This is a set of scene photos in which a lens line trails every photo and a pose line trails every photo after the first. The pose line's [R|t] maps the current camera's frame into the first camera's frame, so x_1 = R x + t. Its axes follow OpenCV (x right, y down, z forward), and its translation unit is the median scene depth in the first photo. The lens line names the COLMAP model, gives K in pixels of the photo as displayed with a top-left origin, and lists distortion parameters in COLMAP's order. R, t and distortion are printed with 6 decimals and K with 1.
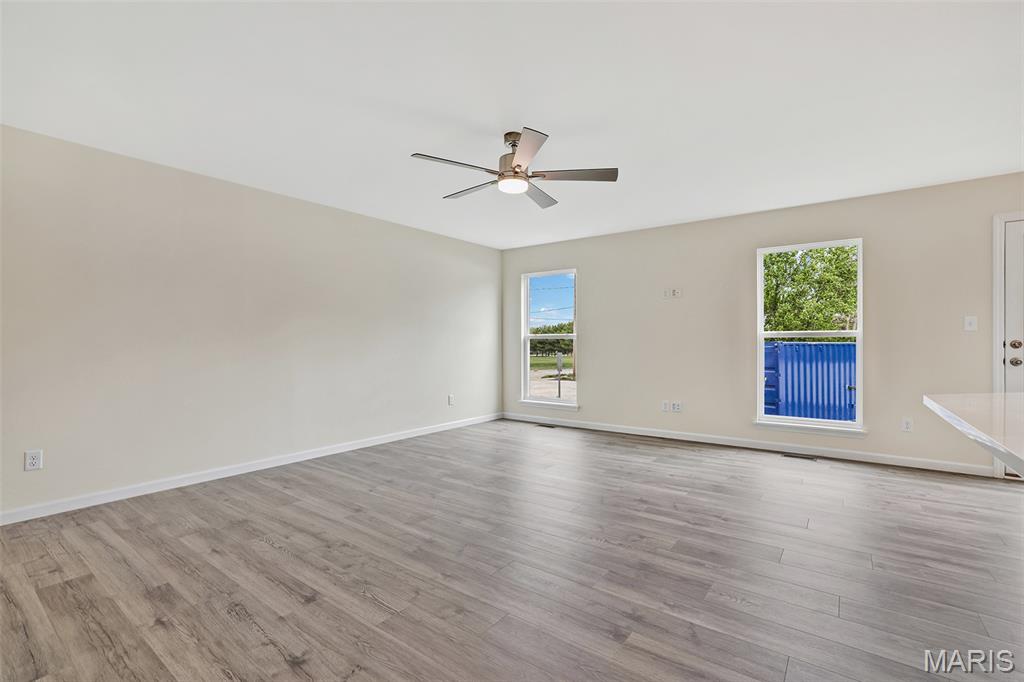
lens RADIAL K [[453.0, 0, 513.4], [0, 453.0, 341.8], [0, 0, 1]] dist [-0.018132, 0.000211]
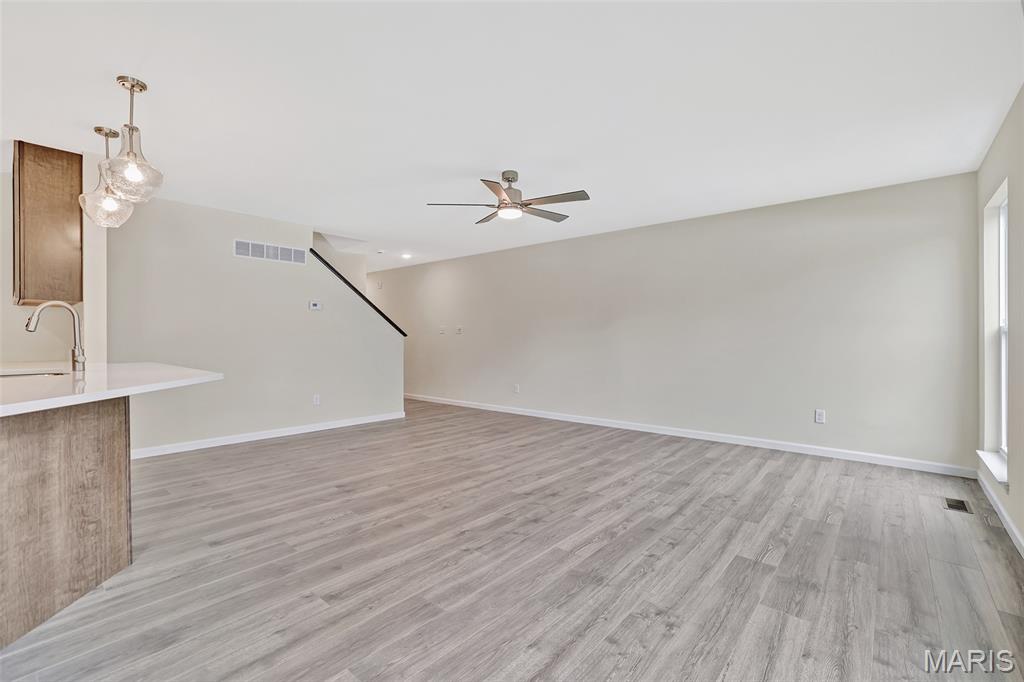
lens RADIAL K [[454.5, 0, 512.0], [0, 454.5, 341.0], [0, 0, 1]] dist [-0.039749, 0.015829]
pose [[-0.068767, 0.006611, -0.997611, 1.020538], [0.001216, 0.999978, 0.006543, -0.001061], [0.997632, -0.000763, -0.068774, 0.894542]]
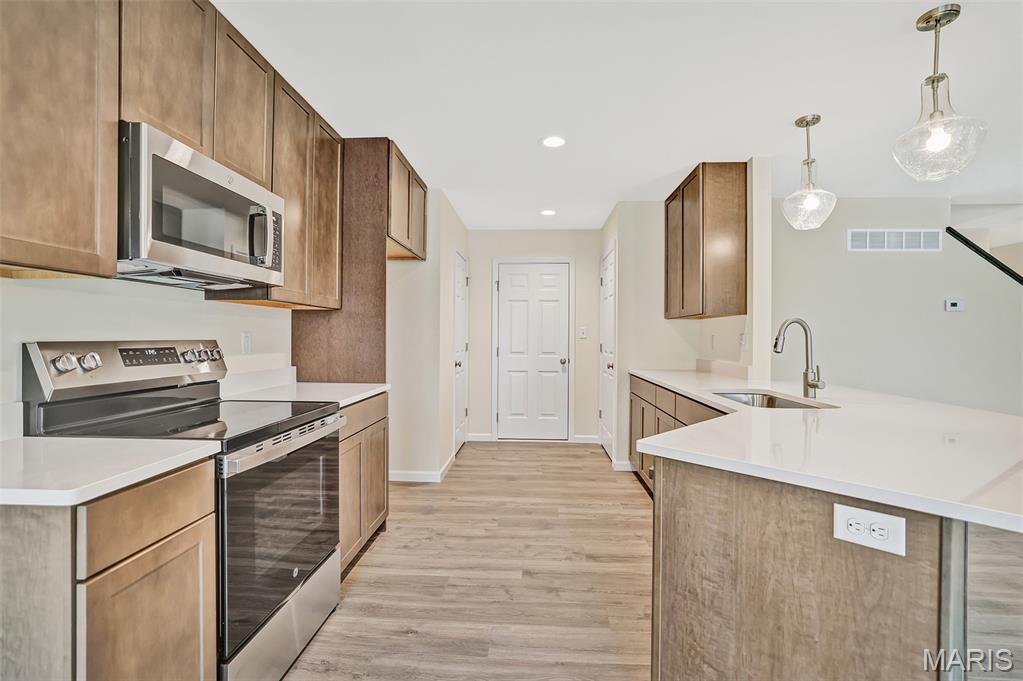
lens RADIAL K [[456.3, 0, 508.7], [0, 456.3, 338.6], [0, 0, 1]] dist [-0.042161, 0.016953]
pose [[-0.836470, 0.002040, -0.548009, 1.049846], [-0.001874, 0.999977, 0.006582, -0.034648], [0.548009, 0.006533, -0.836447, 0.444291]]
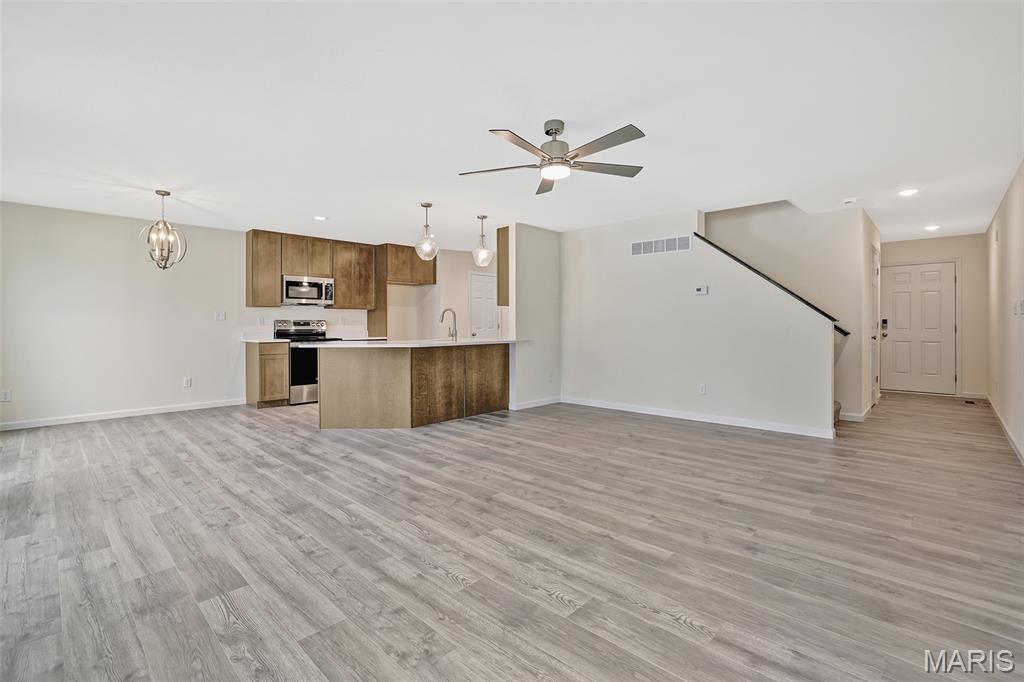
lens RADIAL K [[465.1, 0, 513.5], [0, 465.1, 324.8], [0, 0, 1]] dist [-0.044248, 0.019480]
pose [[-0.992241, 0.005688, 0.124199, -0.029794], [0.005335, 0.999981, -0.003176, 0.002217], [-0.124215, -0.002489, -0.992252, 1.678776]]
